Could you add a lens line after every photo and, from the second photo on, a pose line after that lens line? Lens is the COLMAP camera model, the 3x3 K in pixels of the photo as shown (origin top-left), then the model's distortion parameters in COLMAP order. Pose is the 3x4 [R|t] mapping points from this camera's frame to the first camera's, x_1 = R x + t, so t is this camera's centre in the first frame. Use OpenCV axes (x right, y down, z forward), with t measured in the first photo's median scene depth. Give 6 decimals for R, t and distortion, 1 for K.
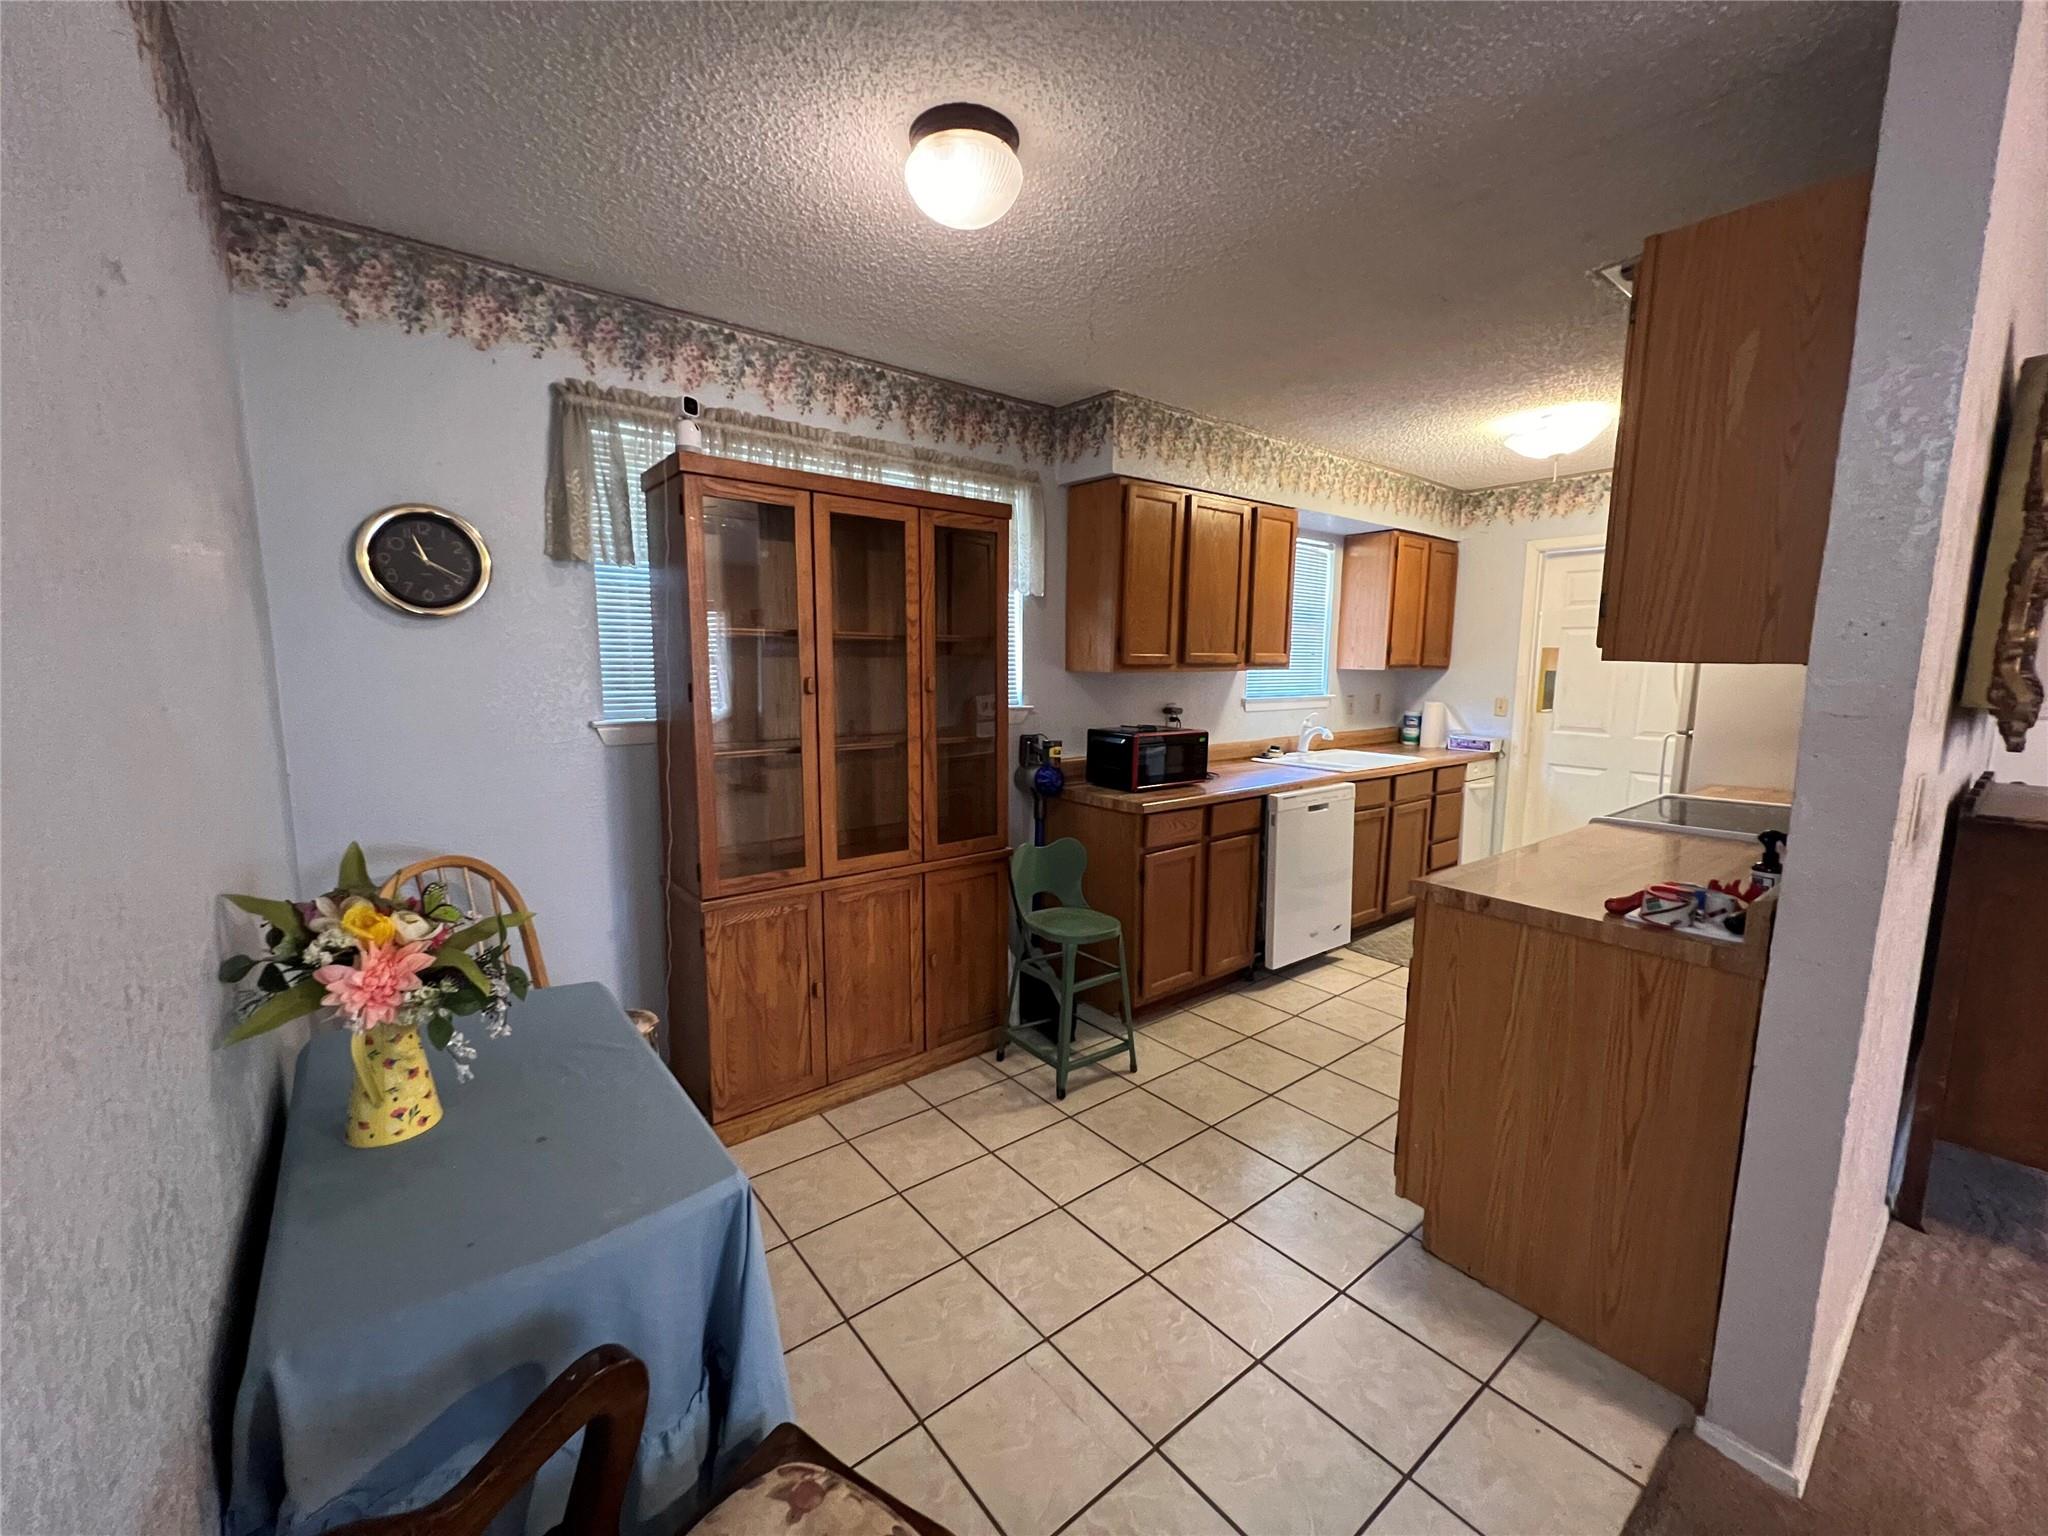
lens RADIAL K [[824.8, 0, 1023.2], [0, 824.8, 768.2], [0, 0, 1]] dist [-0.004307, 0.001053]
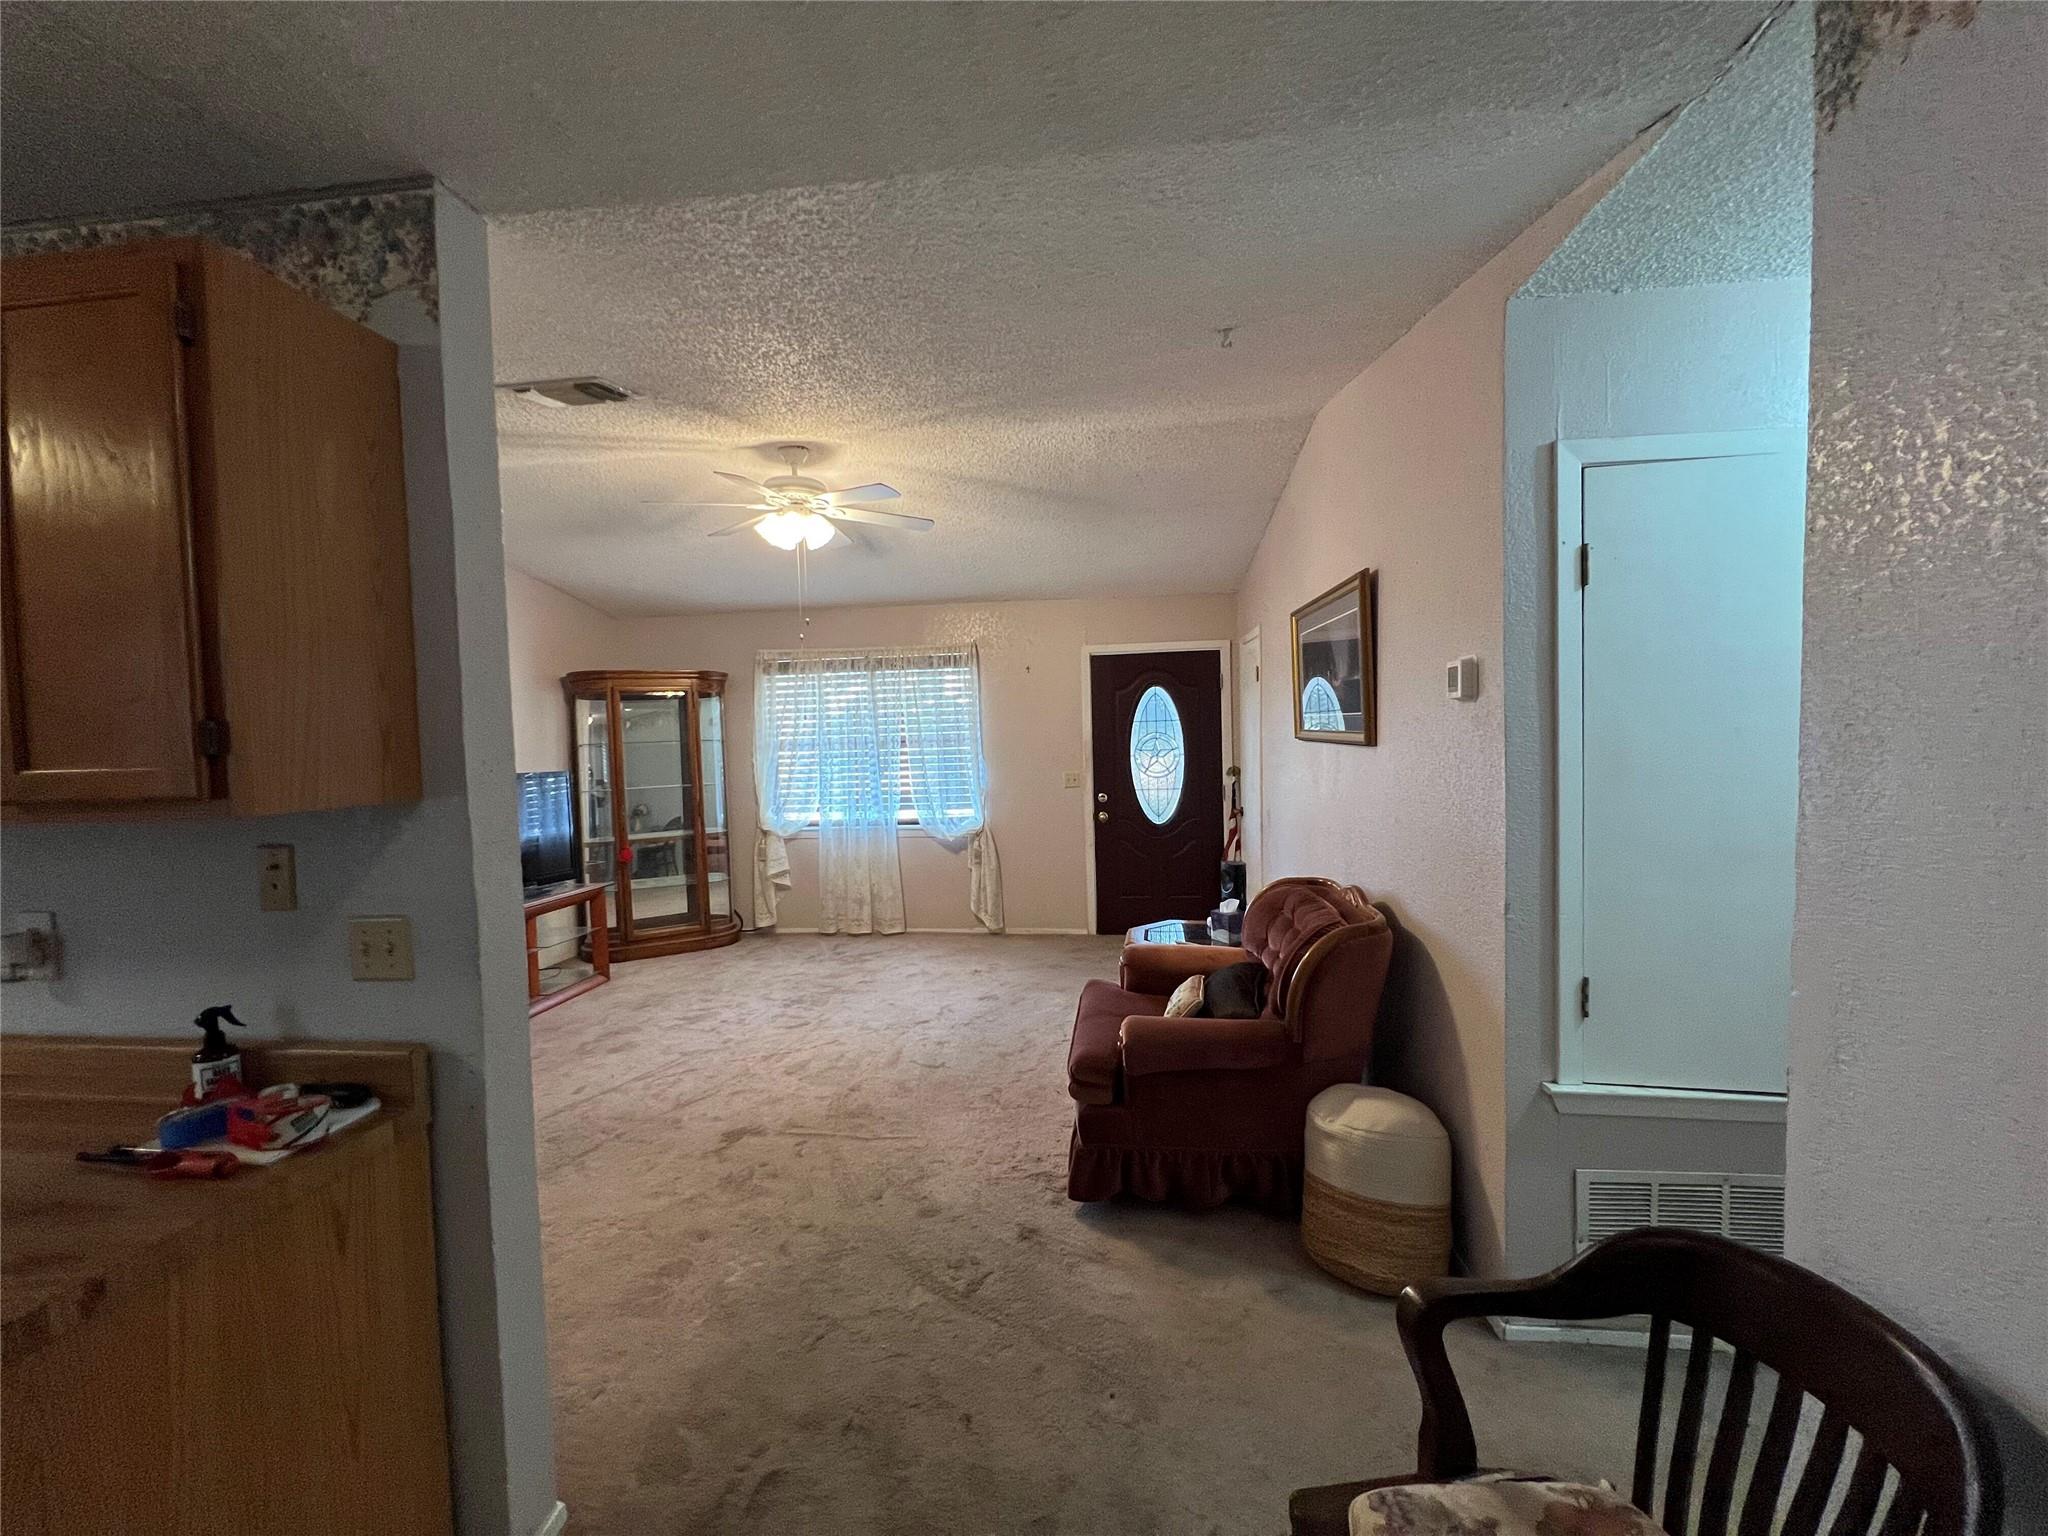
lens RADIAL K [[824.8, 0, 1021.6], [0, 824.8, 768.3], [0, 0, 1]] dist [-0.004083, 0.000984]
pose [[-0.706529, -0.019997, 0.707401, -0.243134], [0.112878, 0.983619, 0.140544, -0.187330], [-0.698623, 0.179149, -0.692698, 0.976124]]
